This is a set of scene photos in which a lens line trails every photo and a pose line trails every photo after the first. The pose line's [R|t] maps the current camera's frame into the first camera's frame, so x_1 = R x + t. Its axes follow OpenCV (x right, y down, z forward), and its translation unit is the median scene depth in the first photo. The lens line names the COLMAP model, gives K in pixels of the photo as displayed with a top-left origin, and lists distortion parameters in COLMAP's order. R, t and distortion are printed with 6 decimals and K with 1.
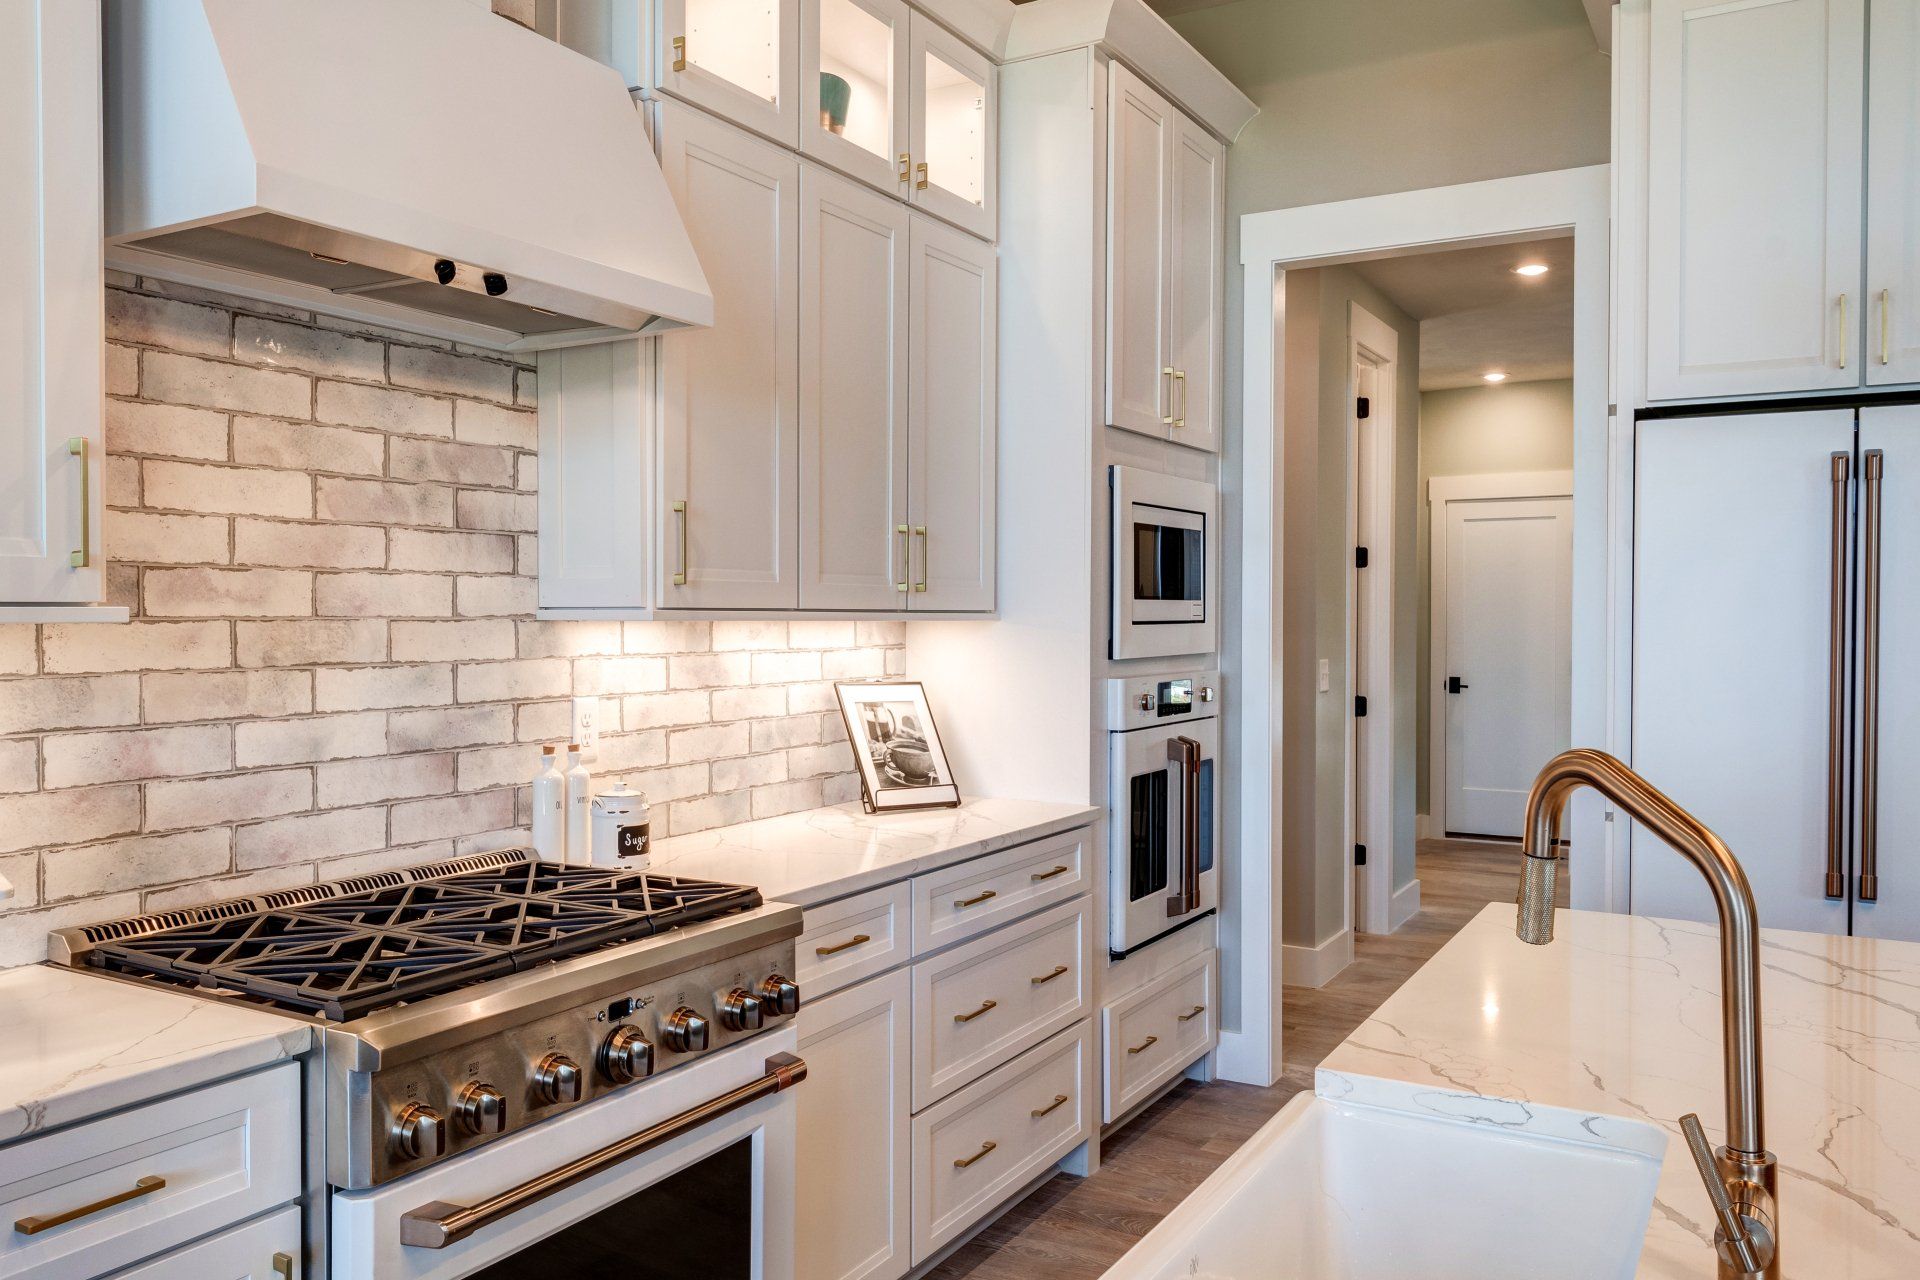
lens RADIAL K [[1391.4, 0, 904.4], [0, 1391.4, 640.3], [0, 0, 1]] dist [0.023175, -0.027484]
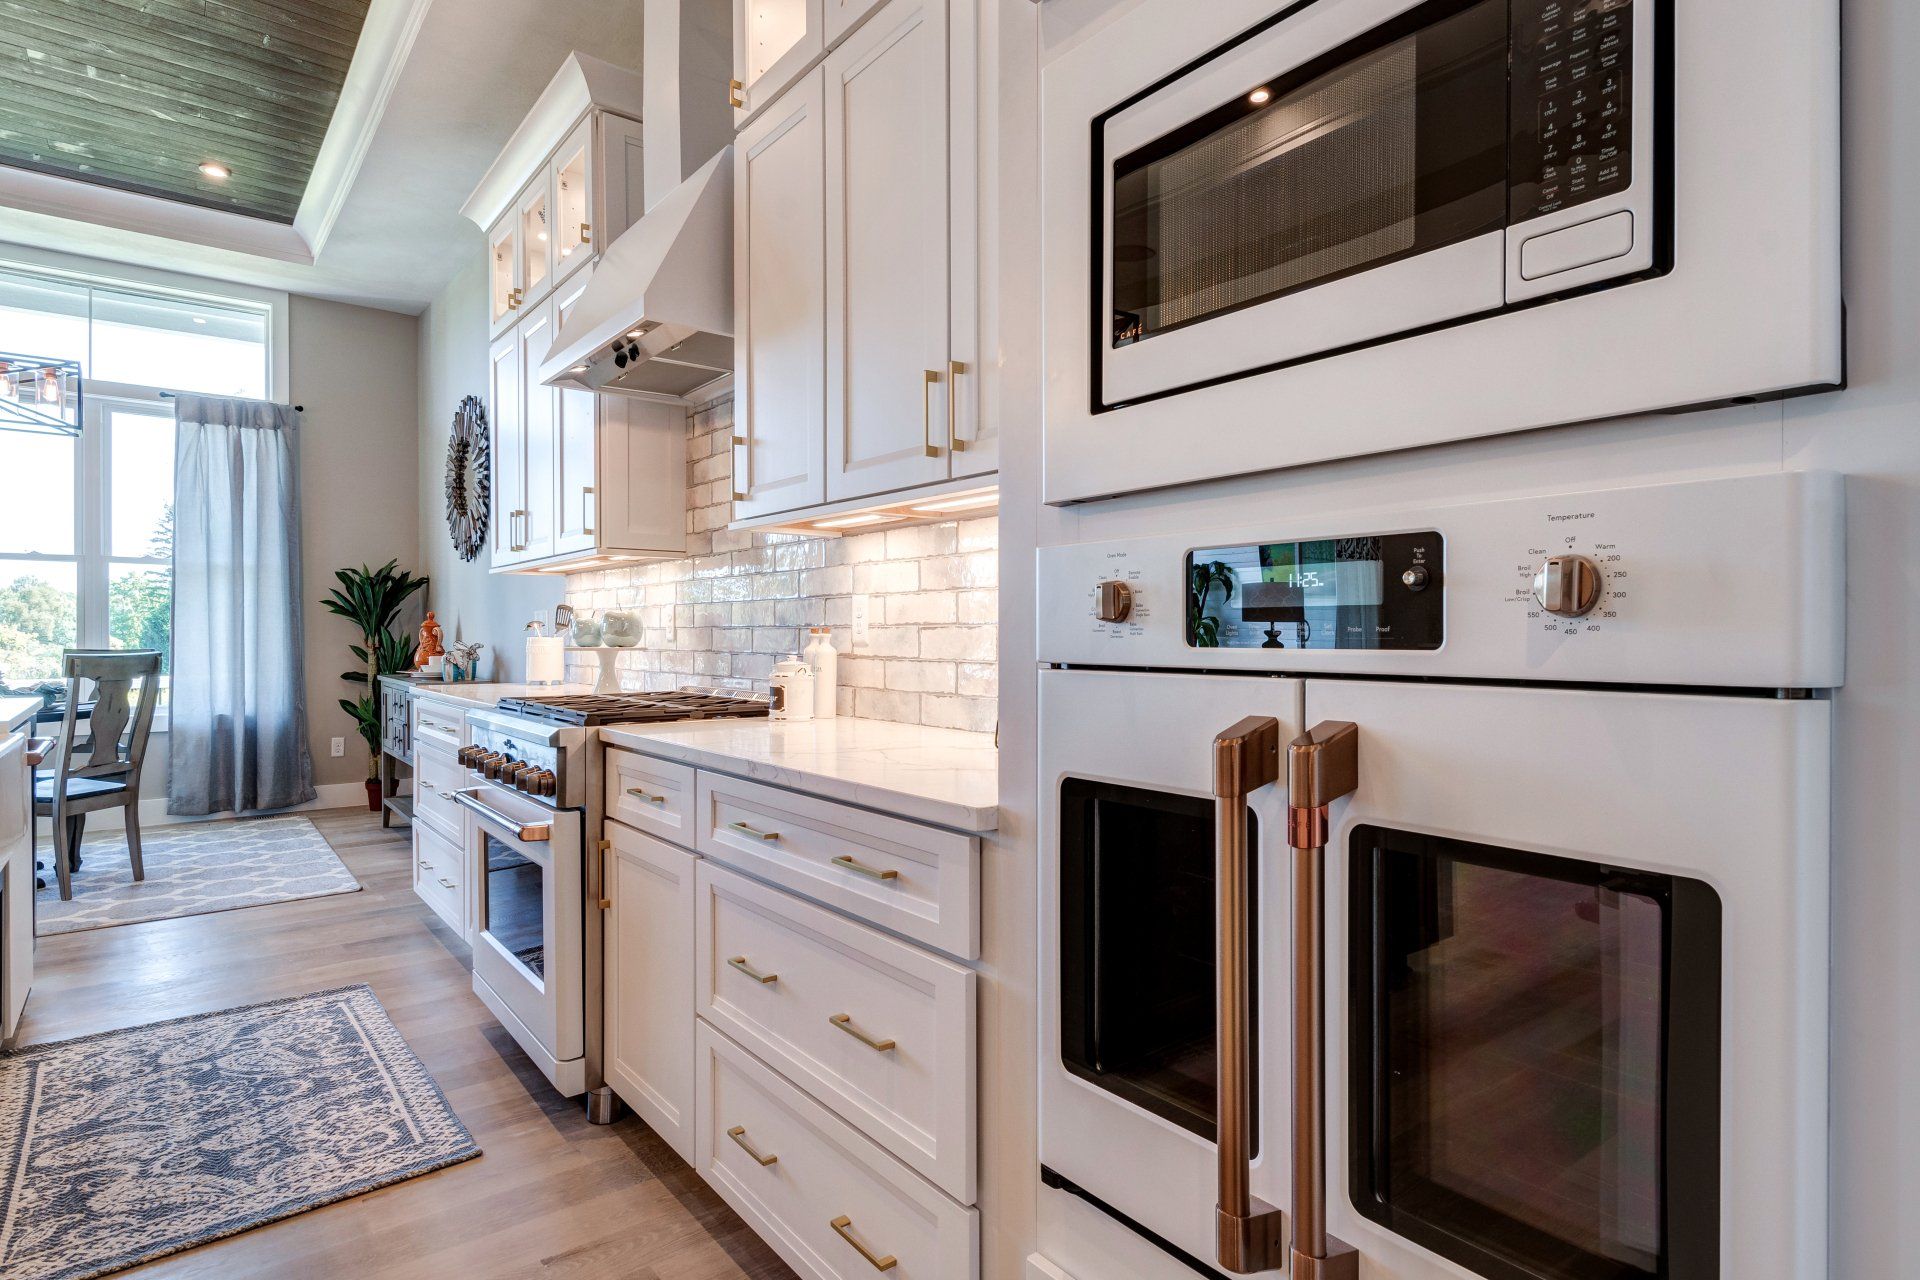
lens RADIAL K [[986.3, 0, 964.1], [0, 986.3, 640.0], [0, 0, 1]] dist [0.011377, -0.004101]
pose [[-0.319408, 0.006532, -0.947595, 0.633173], [-0.016317, 0.999790, 0.012391, 0.073483], [0.947477, 0.019420, -0.319235, 1.459951]]
